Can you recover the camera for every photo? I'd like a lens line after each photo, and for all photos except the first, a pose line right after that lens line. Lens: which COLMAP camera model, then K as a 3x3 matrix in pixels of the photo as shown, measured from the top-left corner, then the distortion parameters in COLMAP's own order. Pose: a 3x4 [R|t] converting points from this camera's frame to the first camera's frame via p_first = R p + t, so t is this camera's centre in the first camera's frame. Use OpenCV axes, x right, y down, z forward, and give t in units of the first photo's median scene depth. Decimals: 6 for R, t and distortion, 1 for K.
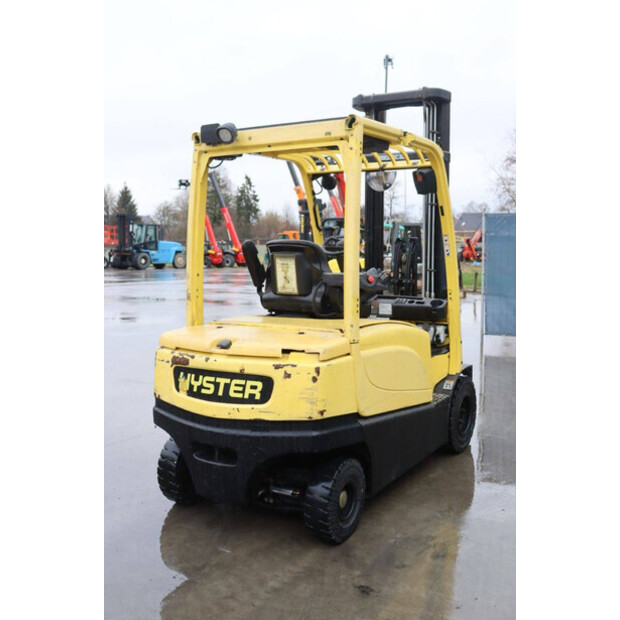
lens RADIAL K [[678.5, 0, 309.7], [0, 678.5, 311.3], [0, 0, 1]] dist [0.023240, 0.000000]
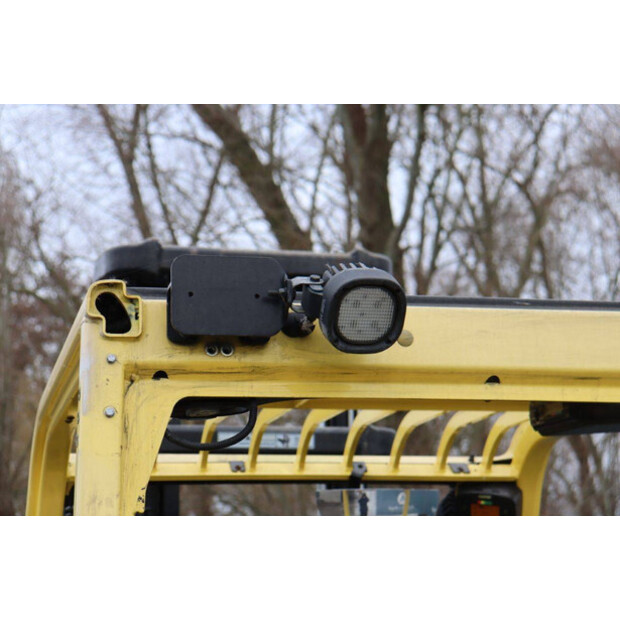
lens RADIAL K [[1451.3, 0, 308.7], [0, 1451.3, 309.8], [0, 0, 1]] dist [0.454589, 0.000000]
pose [[0.705072, 0.131806, 0.696779, -0.511806], [0.089482, 0.958184, -0.271802, -0.137570], [-0.703467, 0.253989, 0.663794, 0.733525]]
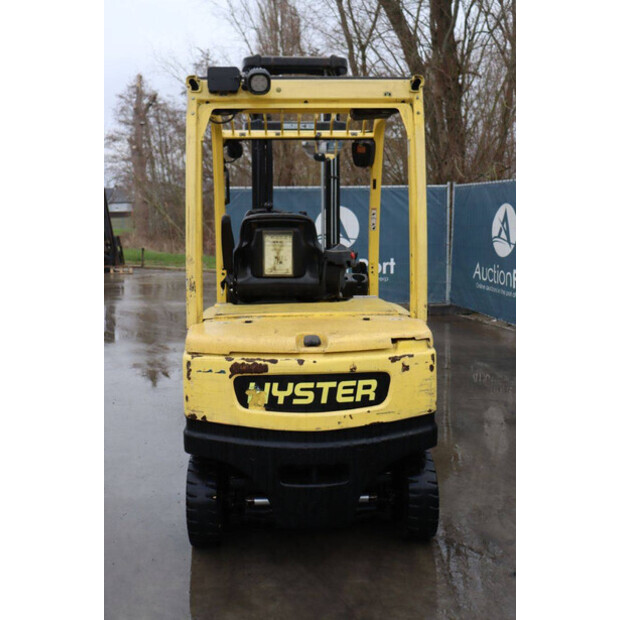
lens RADIAL K [[657.3, 0, 309.2], [0, 657.3, 309.3], [0, 0, 1]] dist [-0.047781, 0.000000]
pose [[0.824352, -0.083149, 0.559937, -0.566783], [0.063226, 0.996488, 0.054893, -0.033016], [-0.562536, -0.009849, 0.826714, 0.346161]]
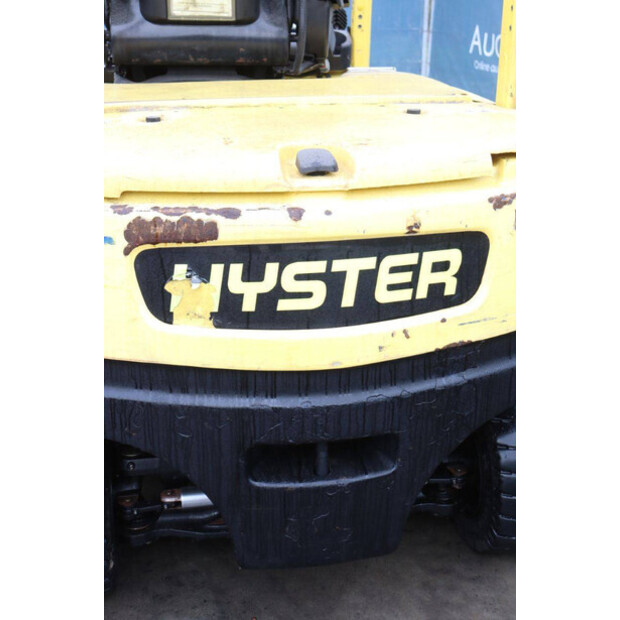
lens RADIAL K [[911.1, 0, 308.5], [0, 911.1, 308.0], [0, 0, 1]] dist [0.076176, 0.000000]
pose [[0.741626, -0.226514, 0.631413, -0.441104], [0.061630, 0.960291, 0.272109, -0.007853], [-0.667977, -0.162890, 0.726136, 0.646450]]
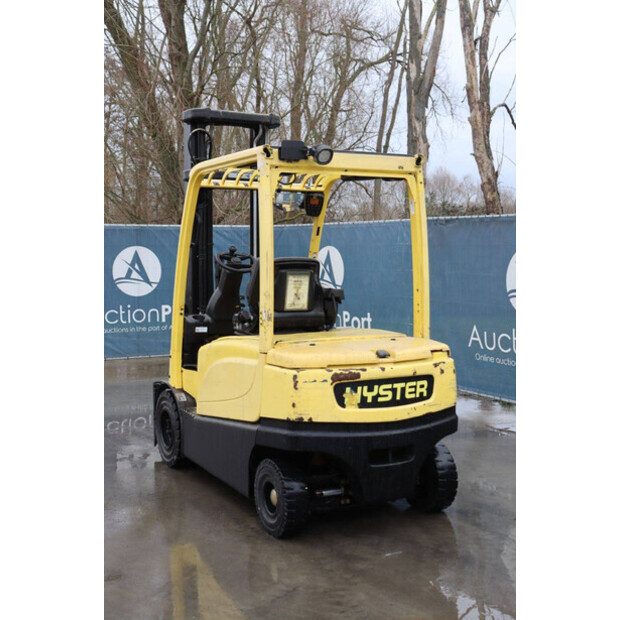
lens RADIAL K [[852.1, 0, 313.3], [0, 852.1, 314.7], [0, 0, 1]] dist [0.058429, 0.000000]
pose [[0.503457, -0.057501, 0.862105, -1.345058], [0.086668, 0.996112, 0.015826, -0.044786], [-0.859662, 0.066749, 0.506483, 0.401400]]
